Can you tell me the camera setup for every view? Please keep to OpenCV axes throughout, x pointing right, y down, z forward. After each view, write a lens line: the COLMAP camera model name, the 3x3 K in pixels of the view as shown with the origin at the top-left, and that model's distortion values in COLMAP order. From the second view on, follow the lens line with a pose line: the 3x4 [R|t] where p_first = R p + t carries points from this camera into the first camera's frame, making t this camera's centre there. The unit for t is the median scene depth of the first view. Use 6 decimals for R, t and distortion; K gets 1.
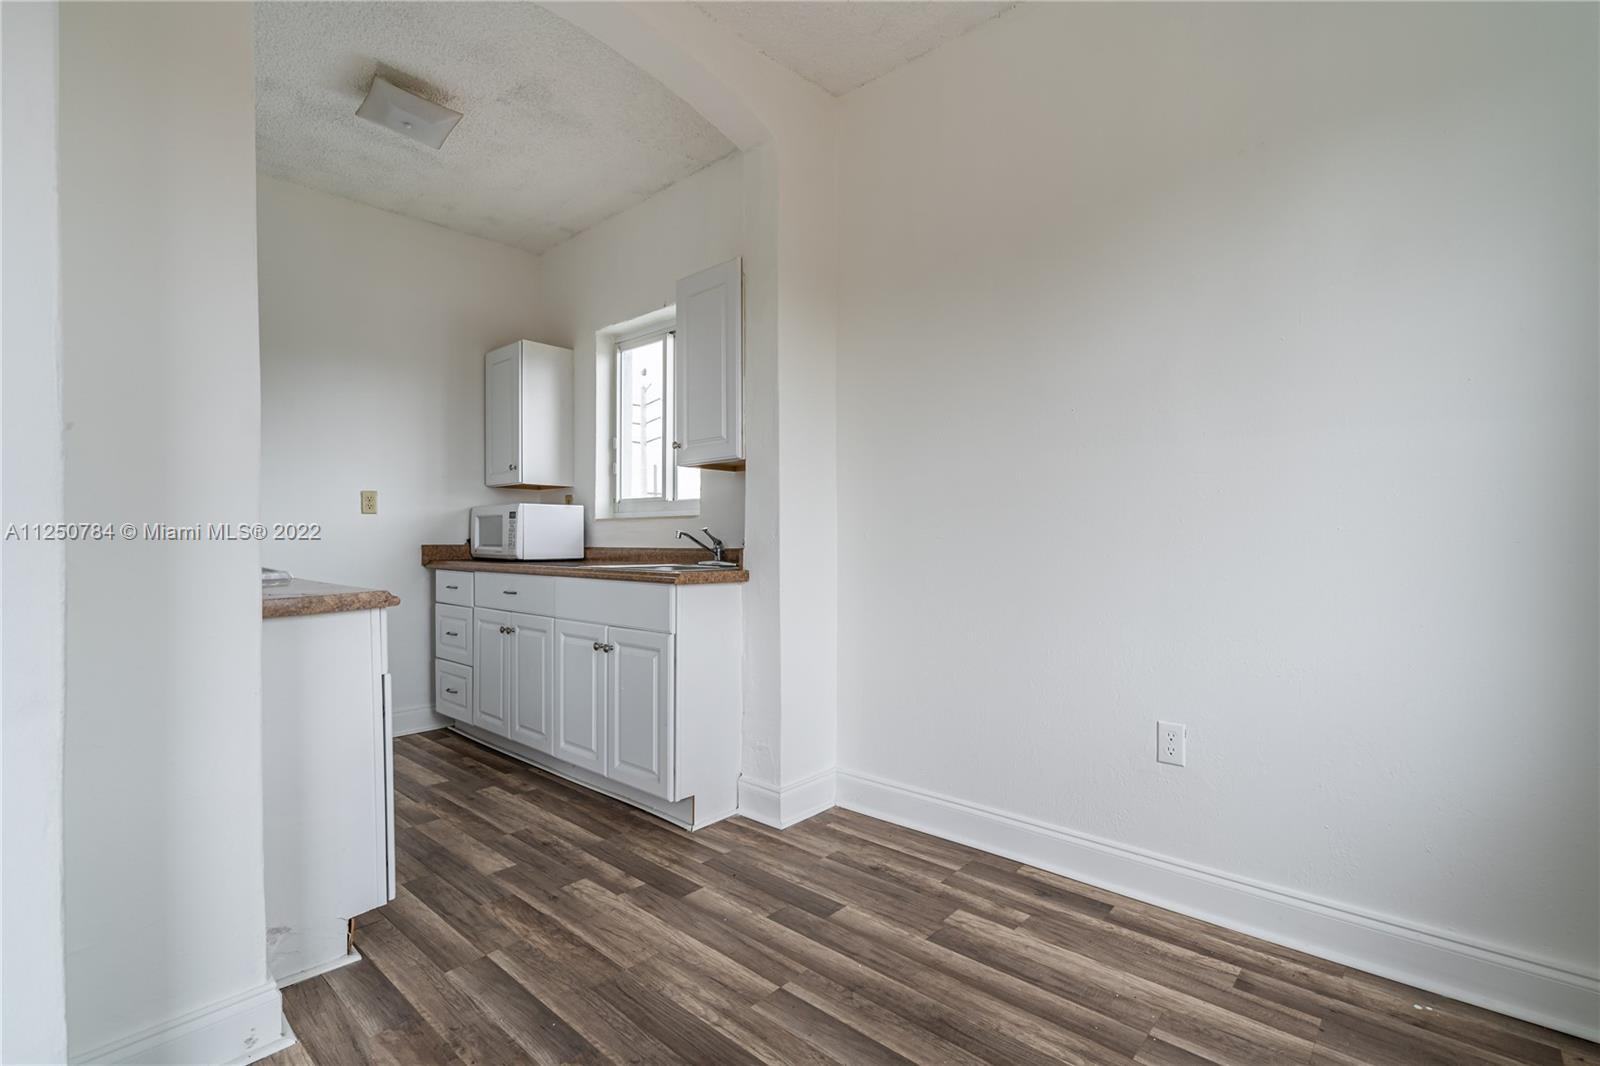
lens RADIAL K [[735.3, 0, 802.0], [0, 735.3, 543.3], [0, 0, 1]] dist [-0.002198, 0.000211]
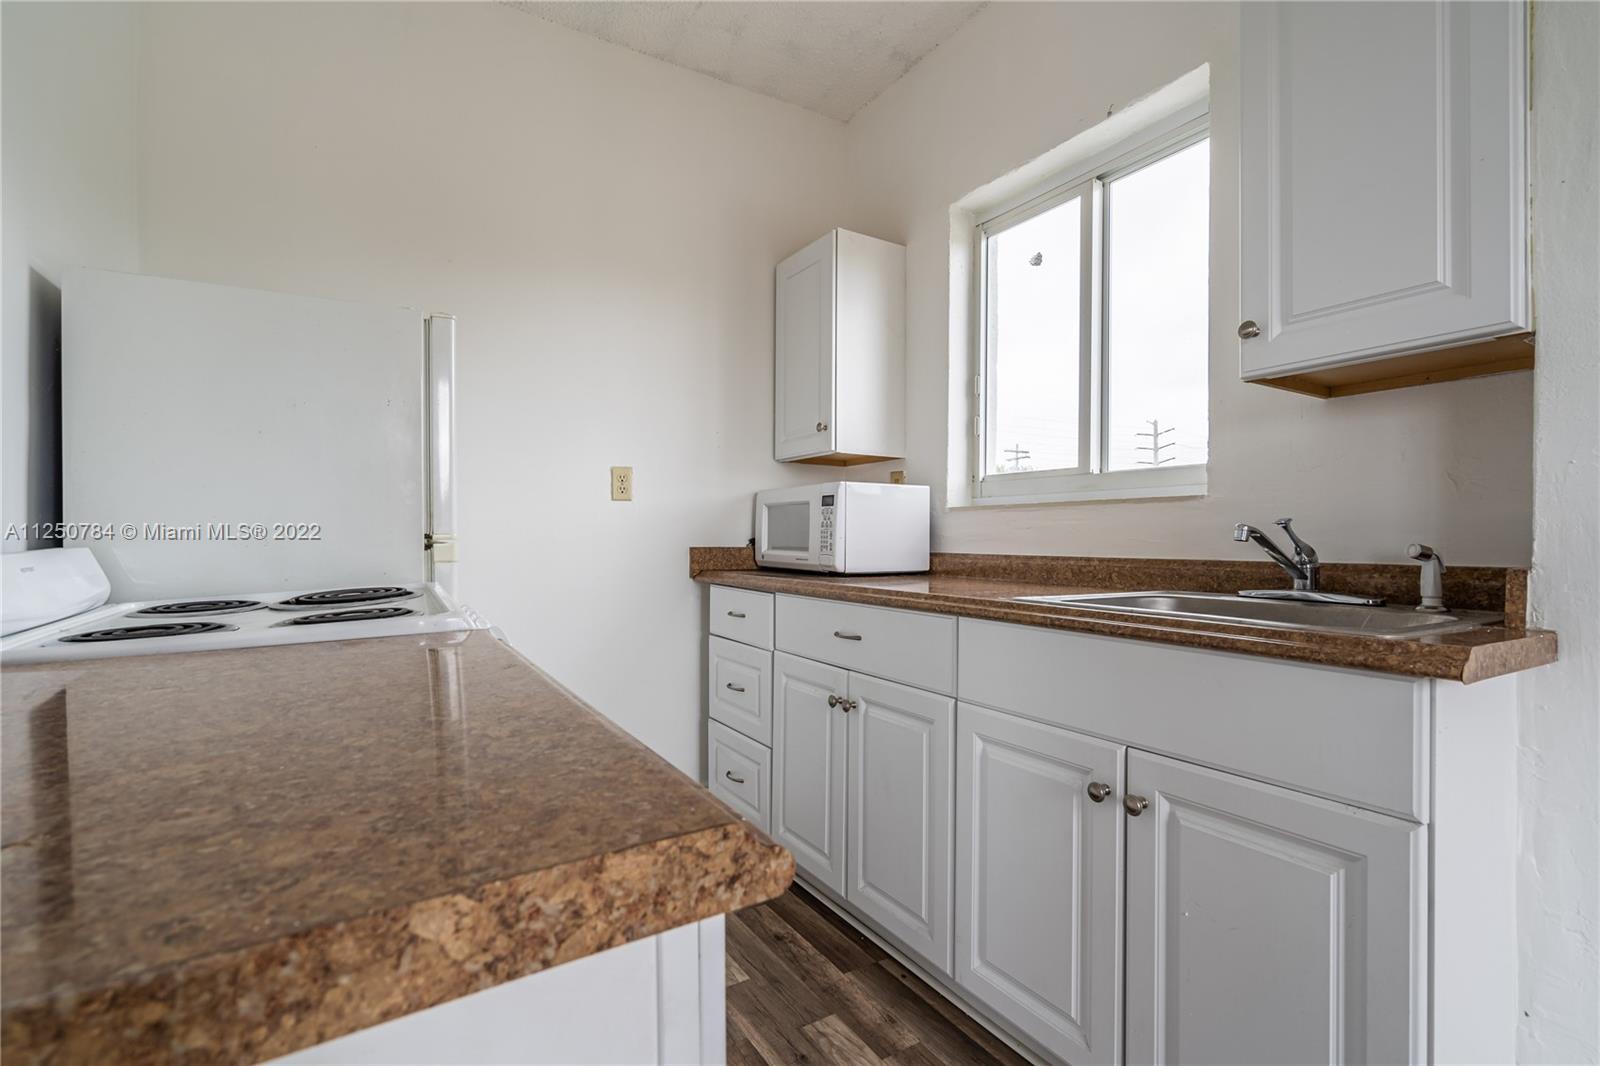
lens RADIAL K [[729.8, 0, 800.0], [0, 729.8, 533.0], [0, 0, 1]] dist [-0.004179, 0.000321]
pose [[0.959934, 0.003323, -0.280207, -0.236474], [-0.007055, 0.999899, -0.012309, -0.003415], [0.280138, 0.013793, 0.959861, 0.390803]]
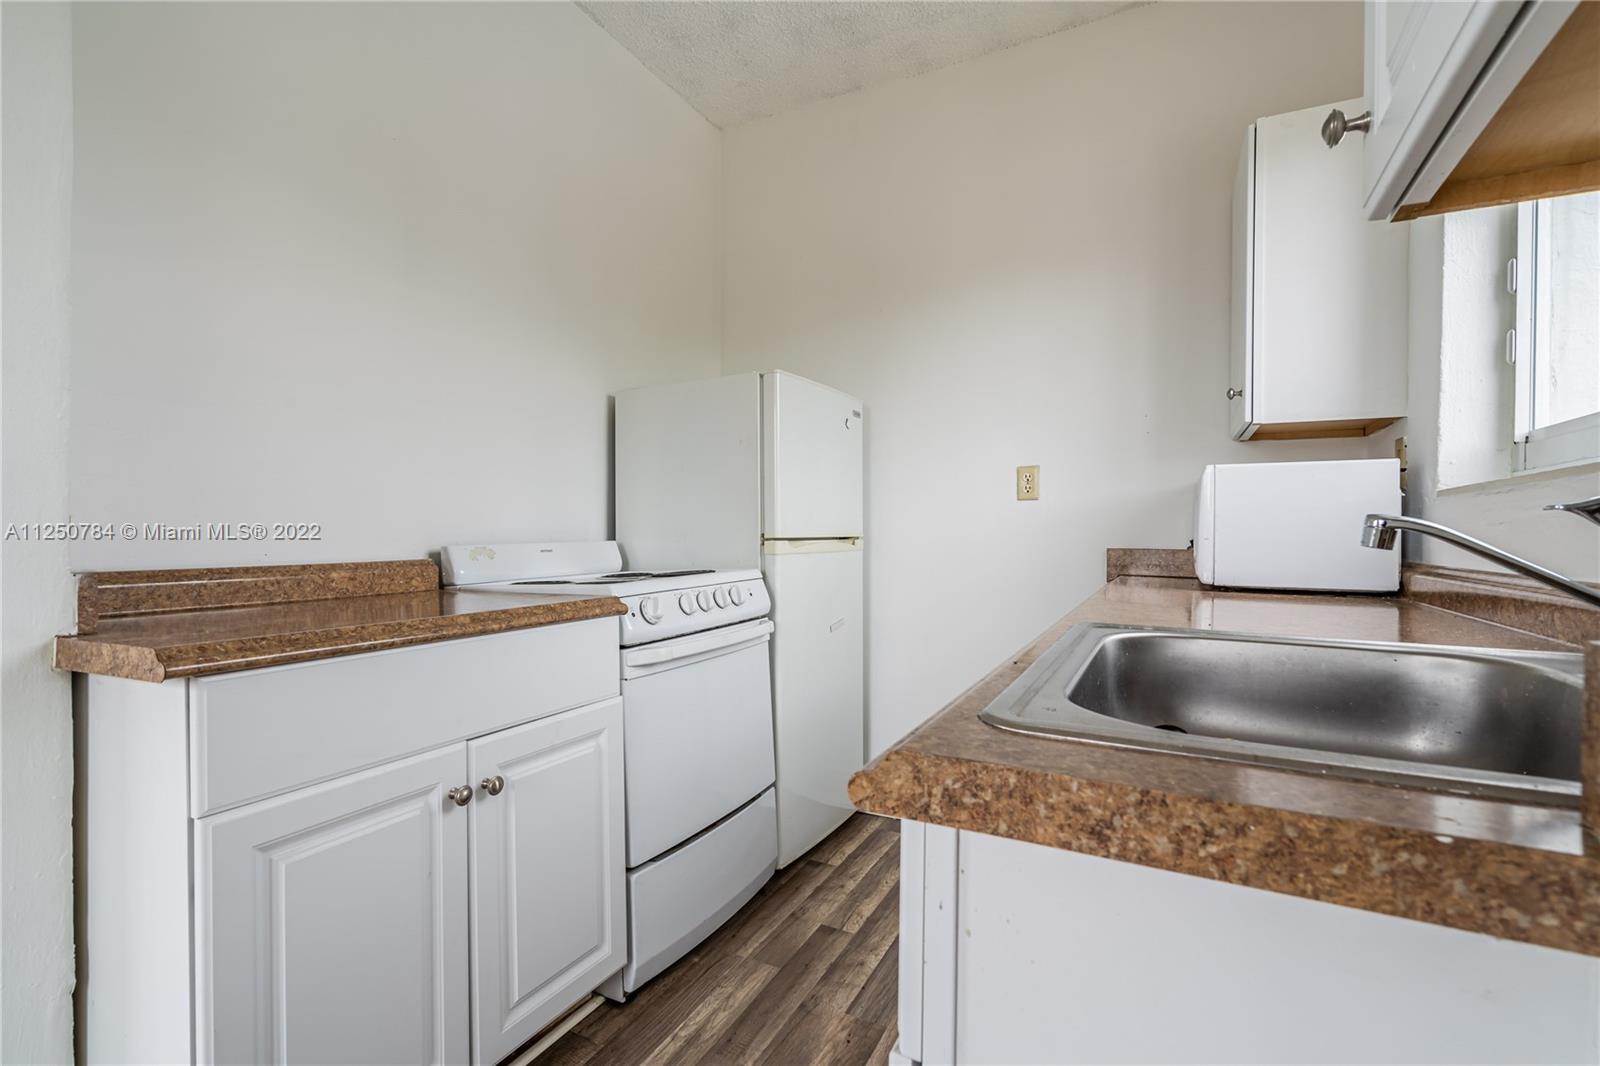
lens RADIAL K [[729.8, 0, 800.0], [0, 729.8, 533.0], [0, 0, 1]] dist [-0.004179, 0.000321]
pose [[0.253484, 0.002462, -0.967336, -0.000616], [-0.011501, 0.999934, -0.000469, -0.007369], [0.967271, 0.011244, 0.253495, 0.609689]]
